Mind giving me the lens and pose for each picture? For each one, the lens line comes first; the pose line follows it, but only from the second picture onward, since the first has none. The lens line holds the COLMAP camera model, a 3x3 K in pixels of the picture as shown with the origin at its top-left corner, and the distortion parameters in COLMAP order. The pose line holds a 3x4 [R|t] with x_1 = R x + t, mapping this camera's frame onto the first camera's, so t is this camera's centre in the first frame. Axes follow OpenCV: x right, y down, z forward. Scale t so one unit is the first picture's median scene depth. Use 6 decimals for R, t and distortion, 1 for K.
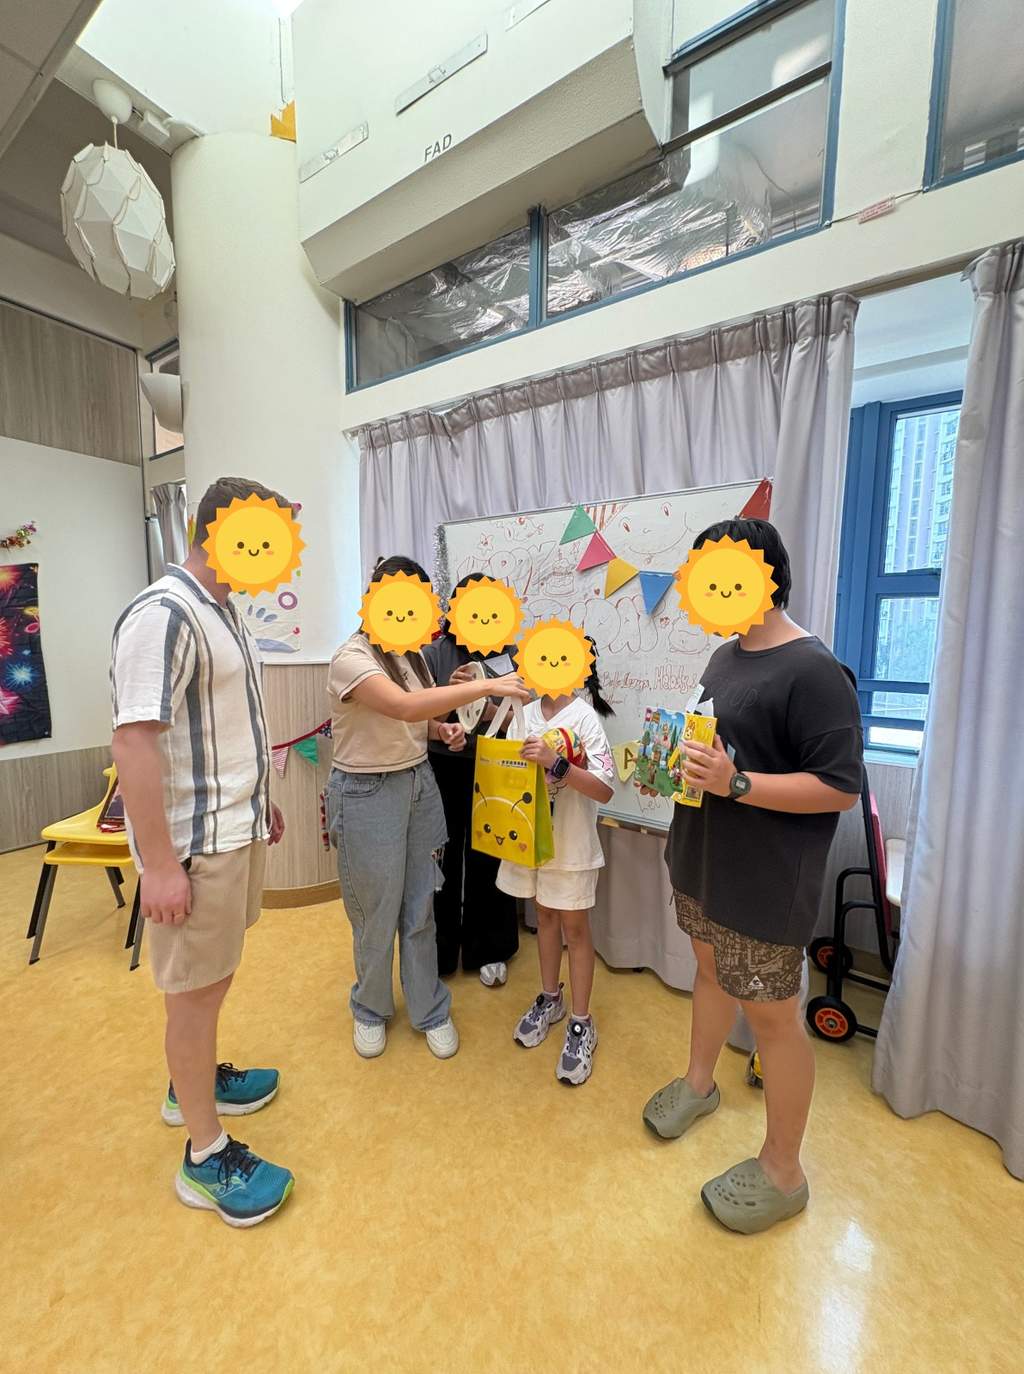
lens RADIAL K [[551.0, 0, 515.7], [0, 551.0, 686.2], [0, 0, 1]] dist [-0.004430, 0.001147]
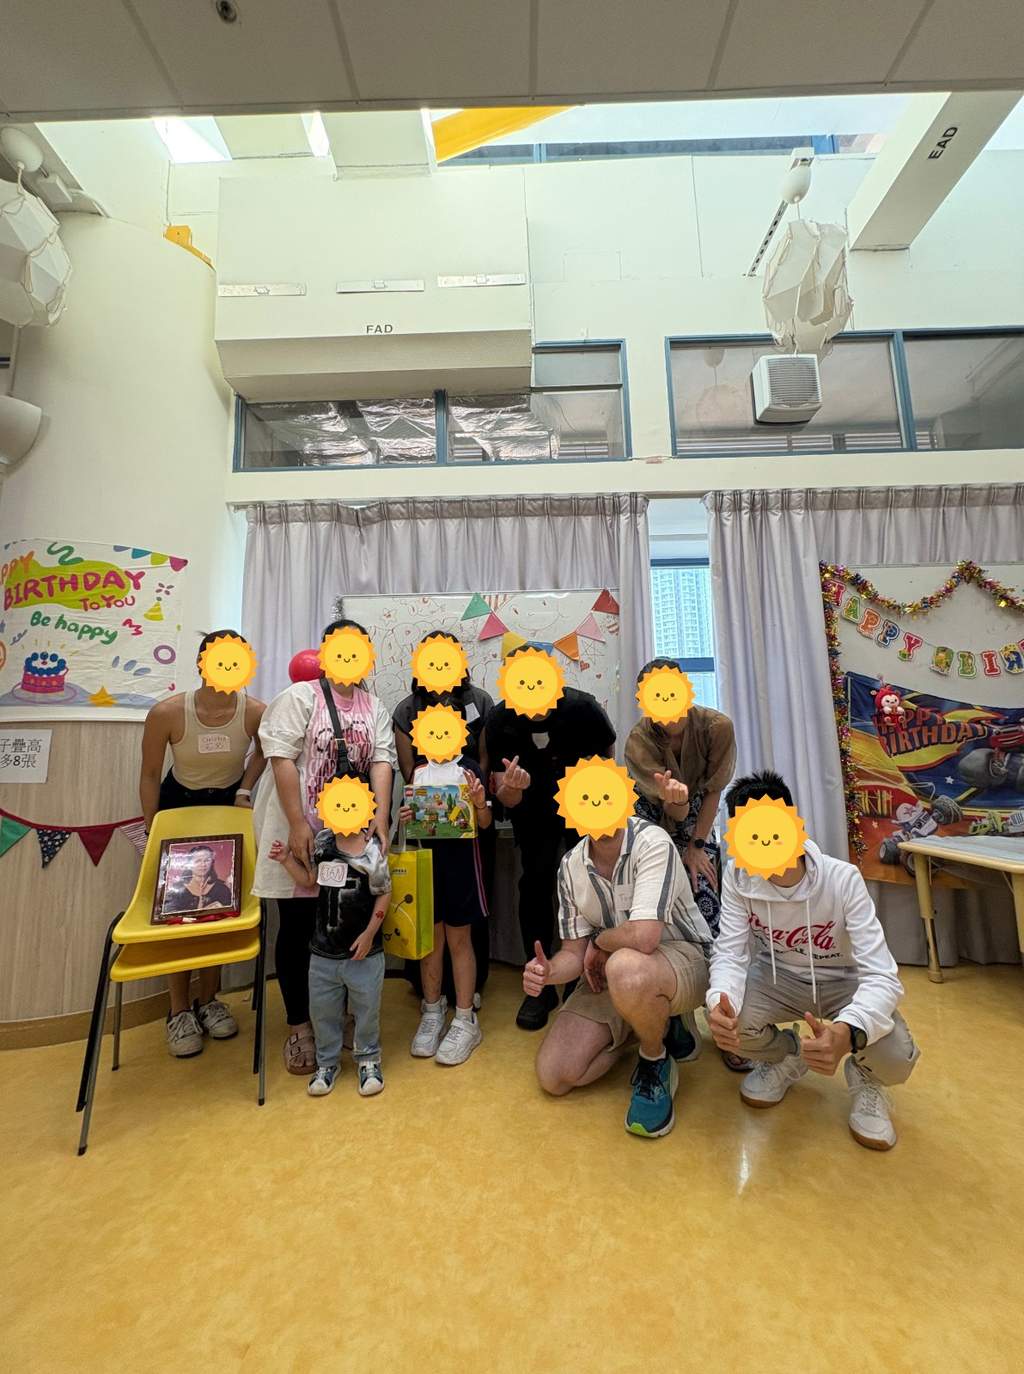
lens RADIAL K [[551.0, 0, 520.1], [0, 551.0, 684.3], [0, 0, 1]] dist [-0.004430, 0.001147]
pose [[0.831061, 0.040424, 0.554710, -0.510169], [0.093828, 0.972871, -0.211469, 0.173549], [-0.548209, 0.227791, 0.804722, -0.076363]]
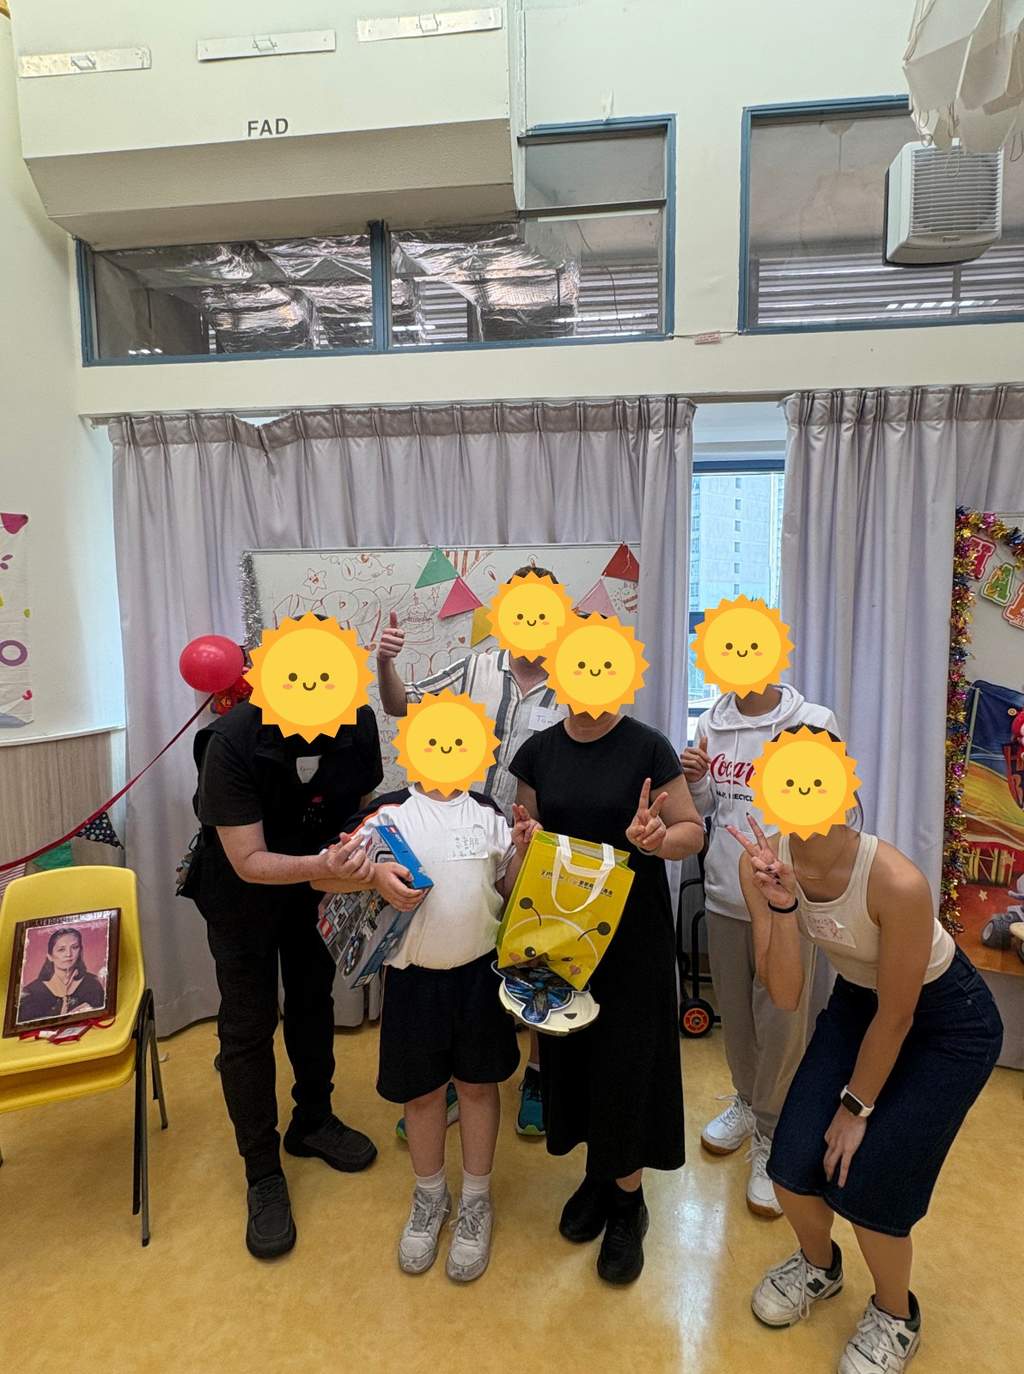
lens RADIAL K [[711.0, 0, 521.5], [0, 711.0, 687.4], [0, 0, 1]] dist [-0.003655, -0.000653]
pose [[0.876952, -0.061169, 0.476669, -0.332642], [0.068299, 0.997662, 0.002373, -0.084176], [-0.475699, 0.030475, 0.879080, -0.108321]]
